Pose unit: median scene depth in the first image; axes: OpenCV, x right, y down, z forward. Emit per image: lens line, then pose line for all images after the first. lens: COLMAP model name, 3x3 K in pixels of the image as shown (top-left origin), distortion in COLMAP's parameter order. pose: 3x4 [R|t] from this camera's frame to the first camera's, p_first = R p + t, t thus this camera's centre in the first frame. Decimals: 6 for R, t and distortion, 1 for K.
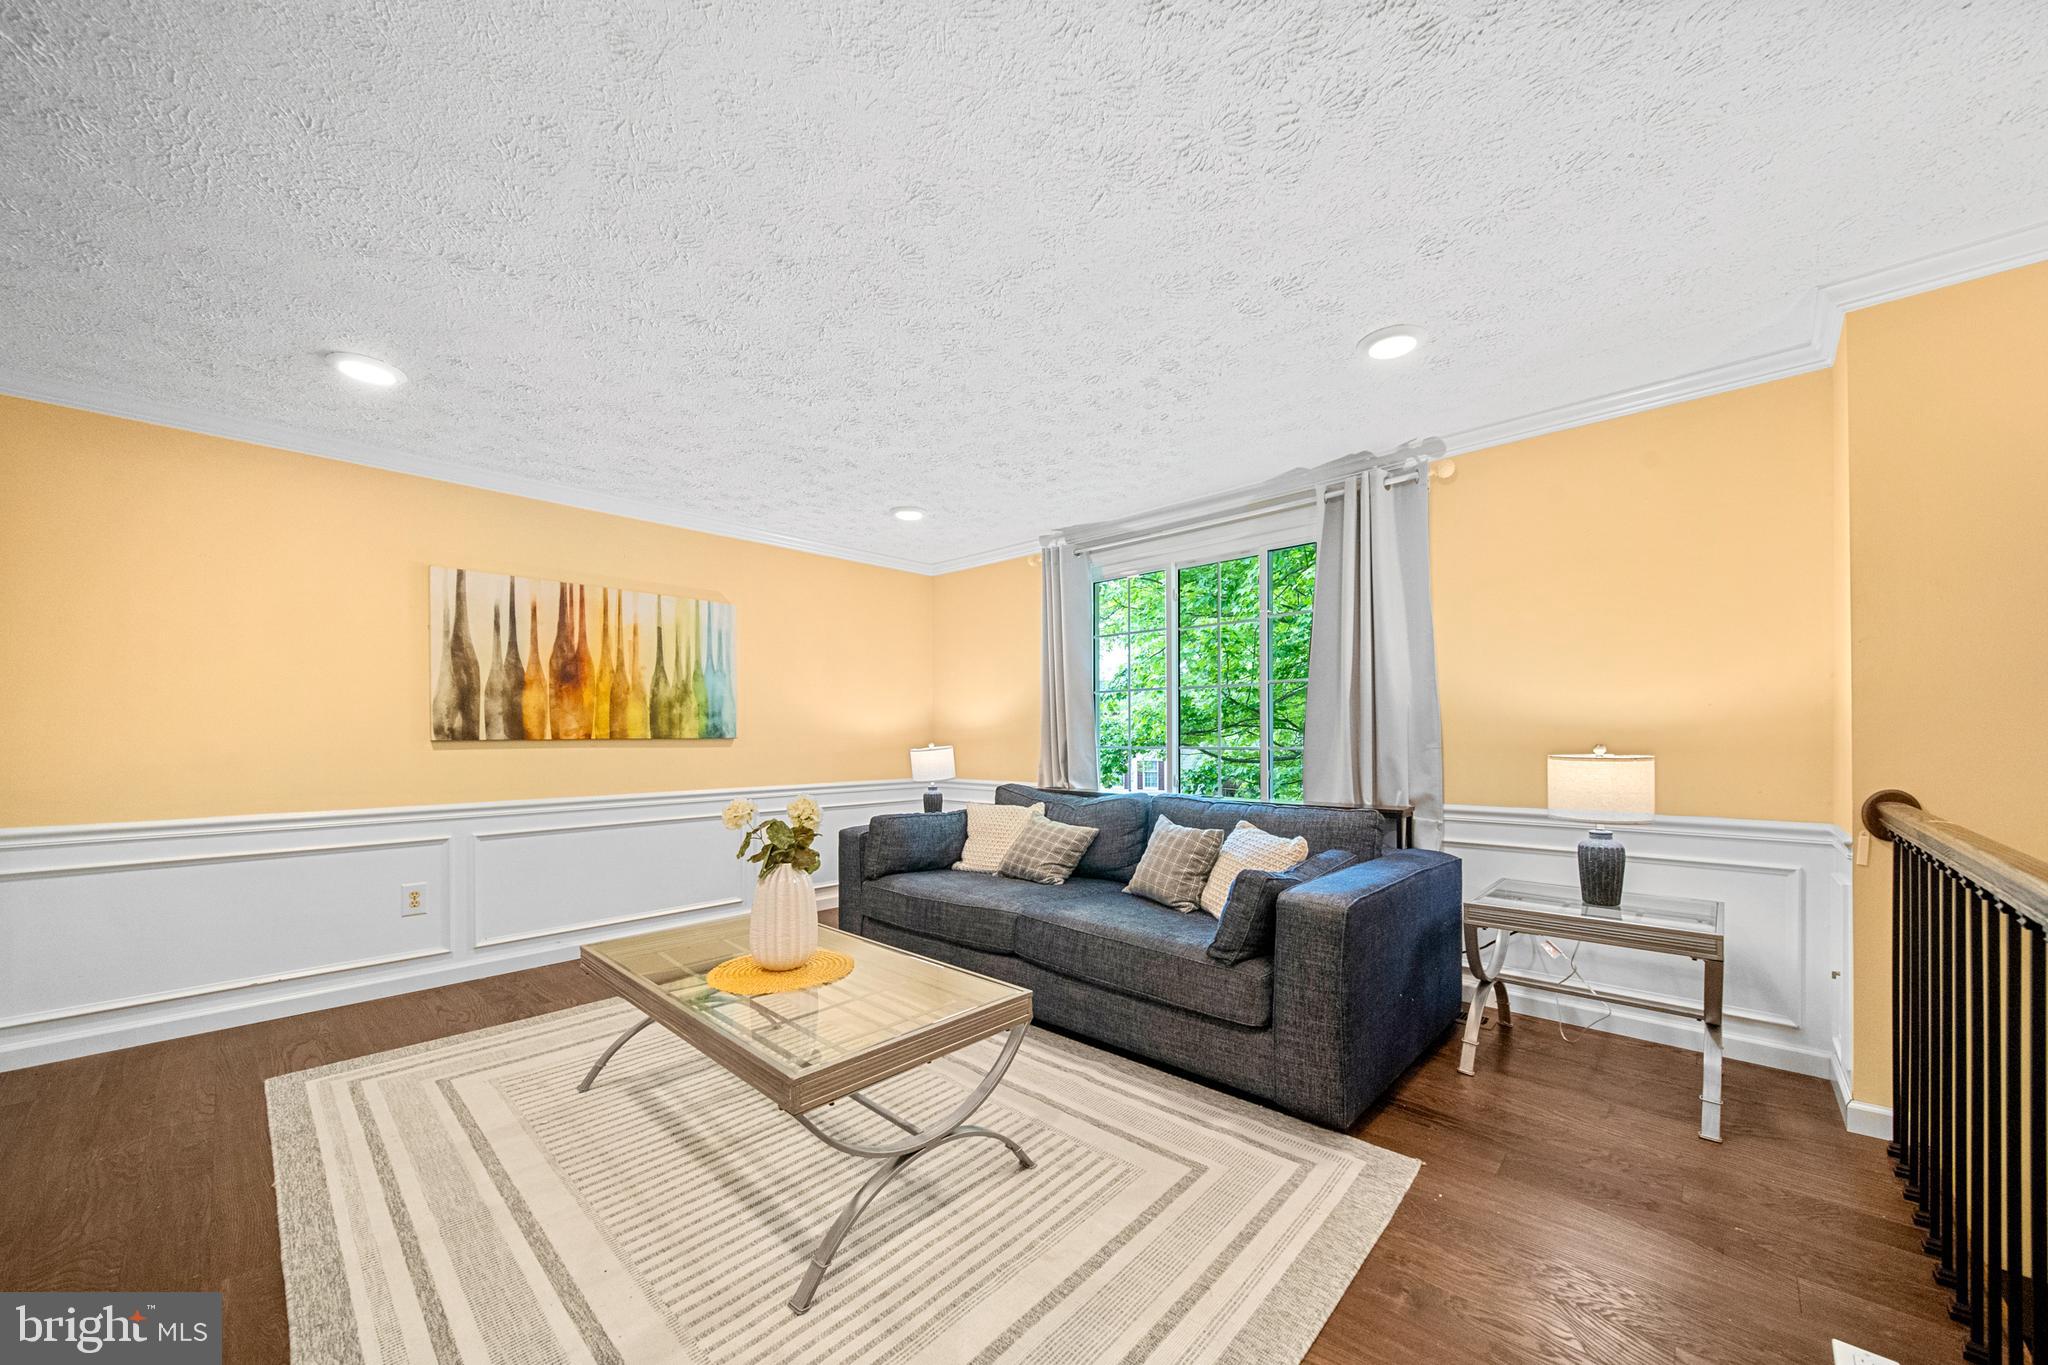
lens RADIAL K [[739.3, 0, 1028.2], [0, 739.3, 741.5], [0, 0, 1]] dist [-0.002592, -0.000303]
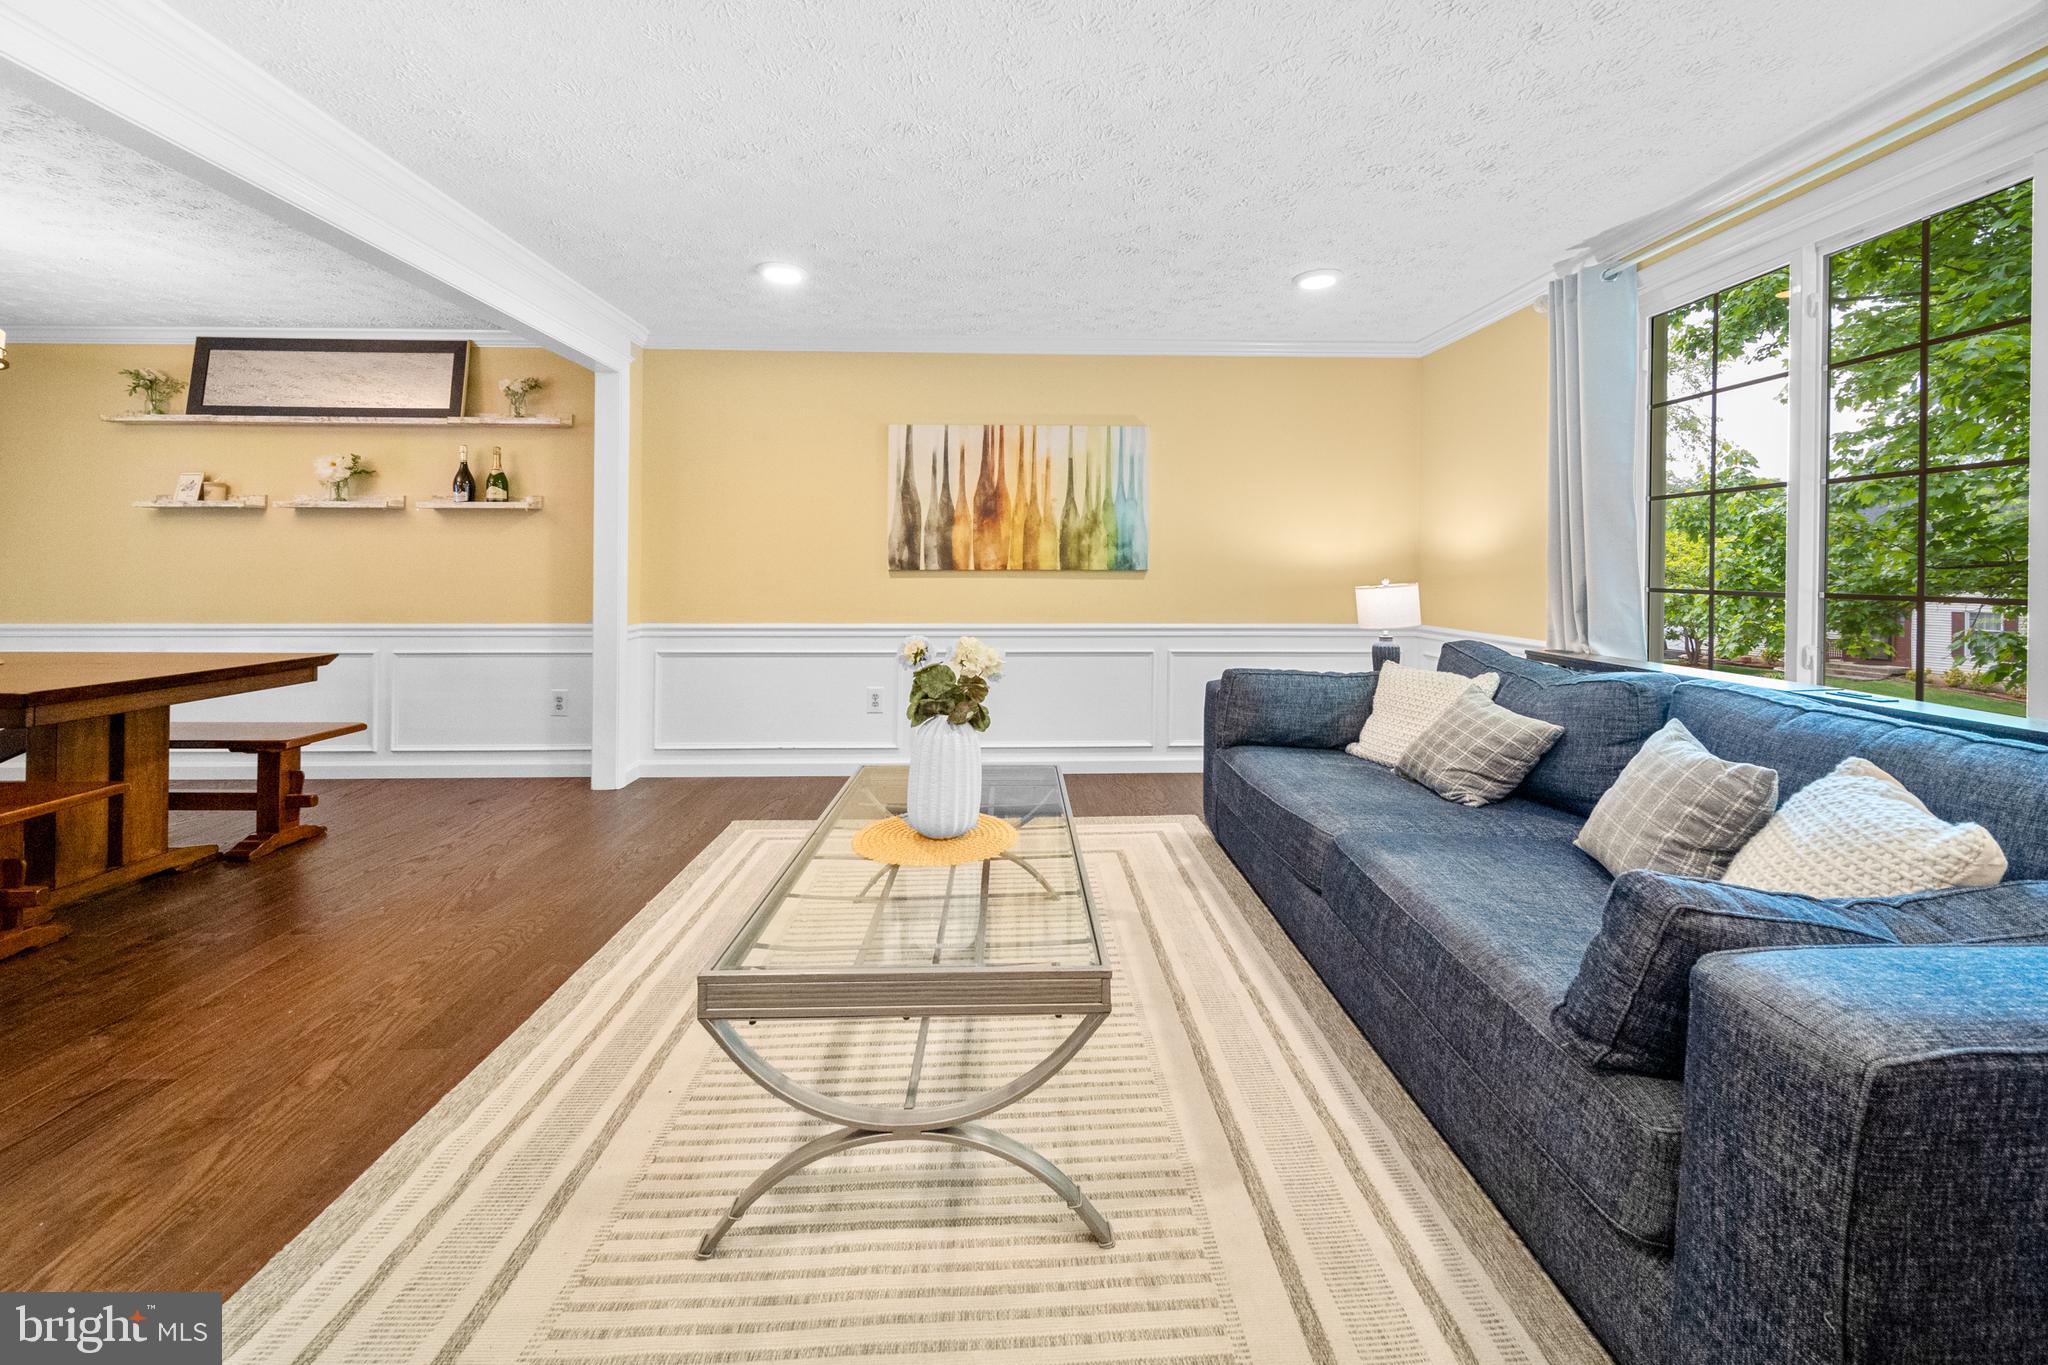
lens RADIAL K [[773.5, 0, 1038.1], [0, 773.5, 568.3], [0, 0, 1]] dist [-0.000185, -0.000275]
pose [[0.708999, 0.006051, -0.705184, 0.234217], [-0.010557, 0.999942, -0.002034, -0.004014], [0.705131, 0.008886, 0.709022, 0.259654]]
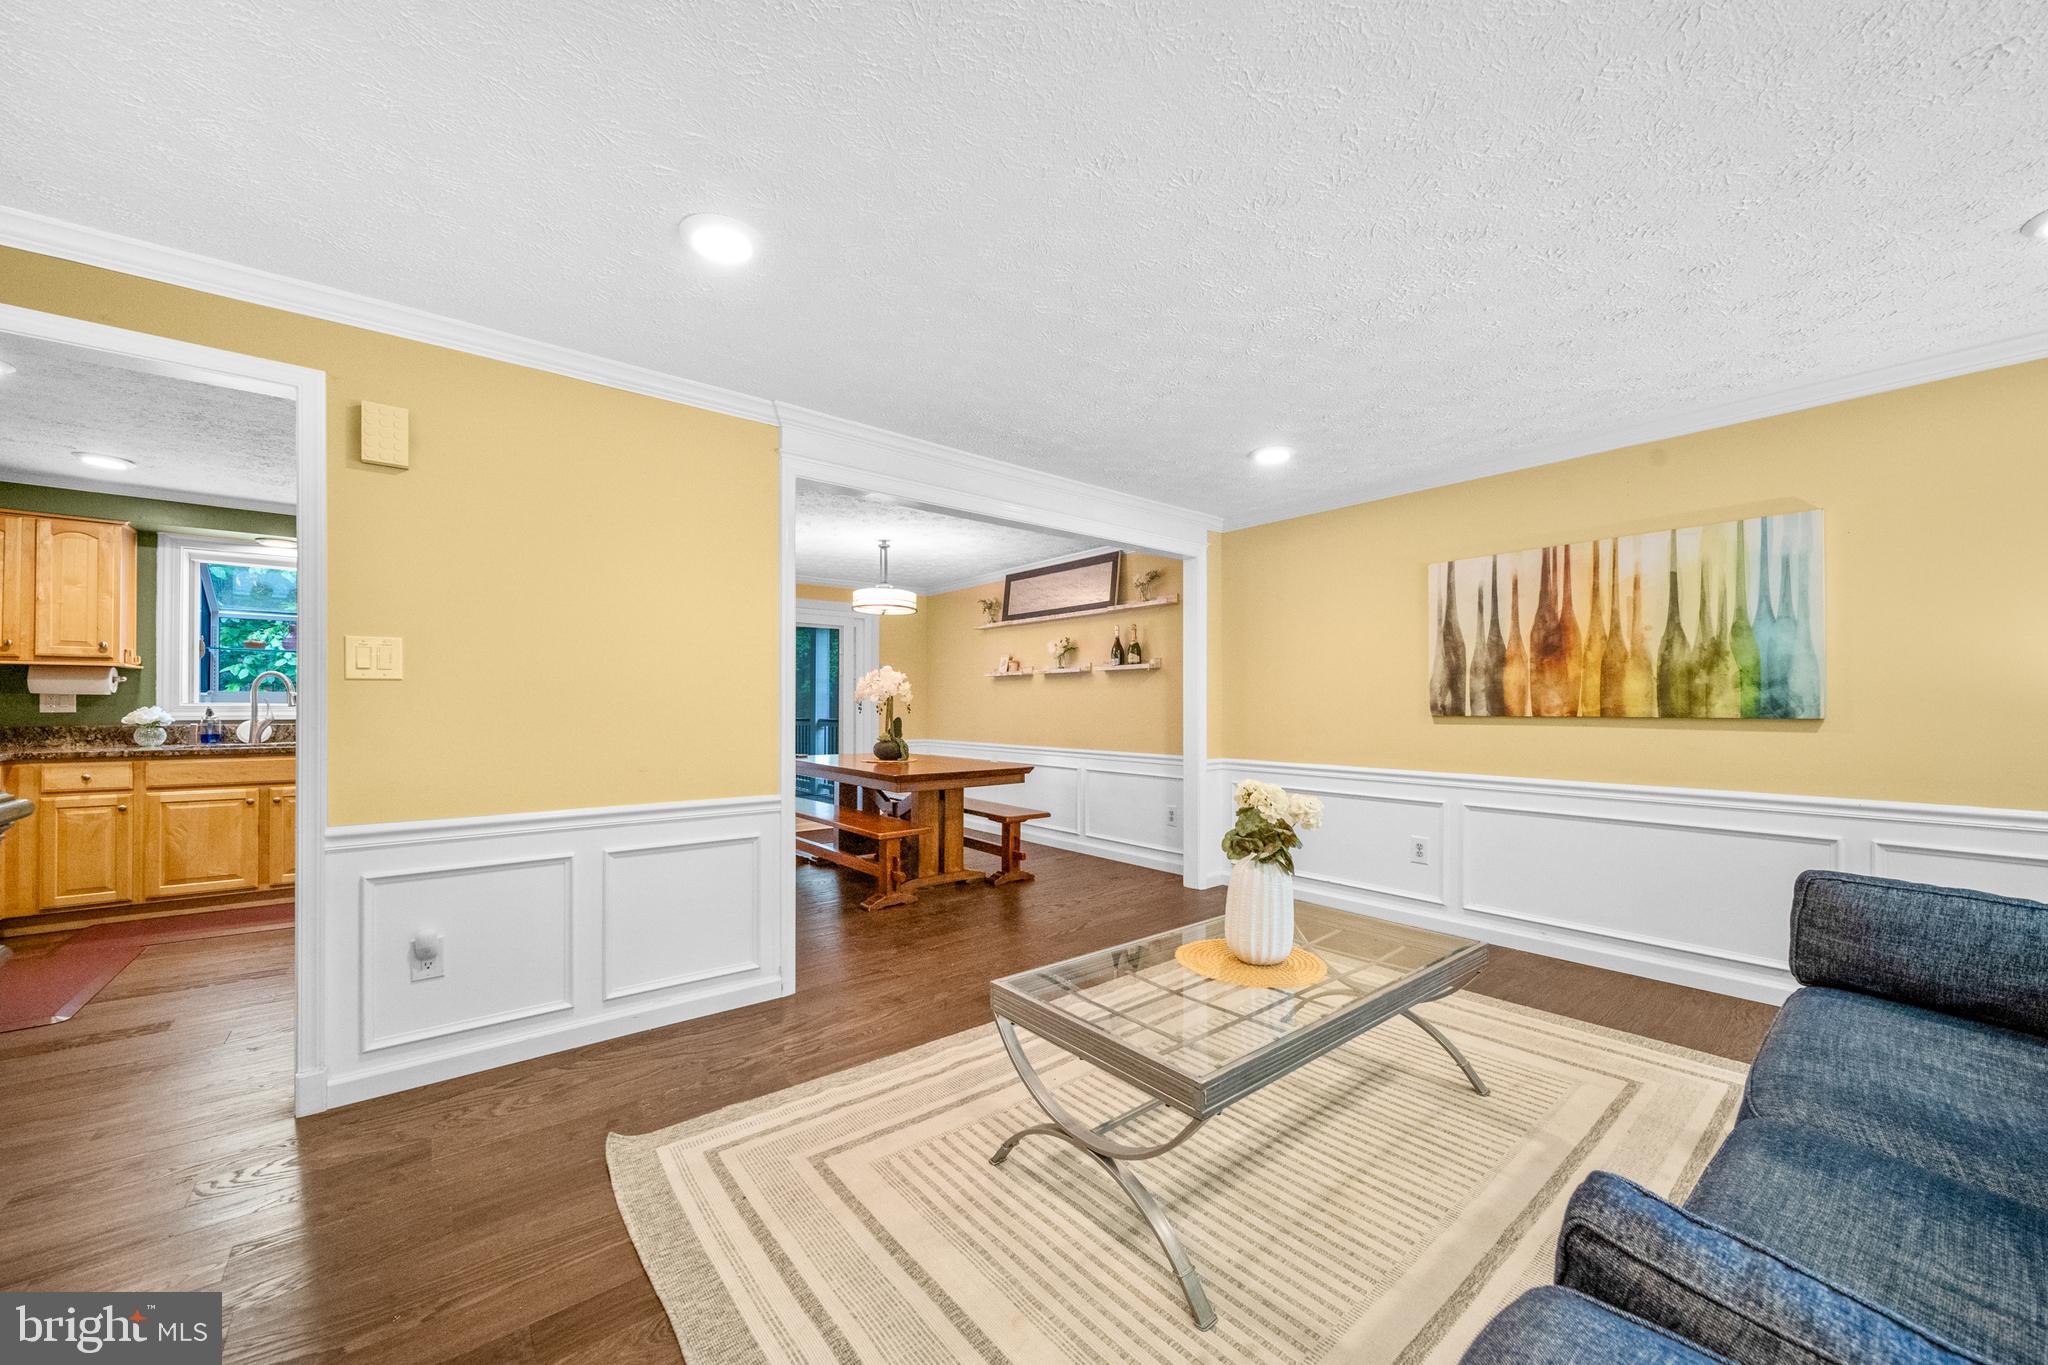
lens RADIAL K [[758.0, 0, 1033.9], [0, 758.0, 695.3], [0, 0, 1]] dist [-0.000565, -0.000157]
pose [[-0.132937, -0.009794, -0.991076, 0.413990], [-0.006806, 0.999937, -0.008969, -0.017407], [0.991101, 0.005553, -0.132995, 0.505082]]
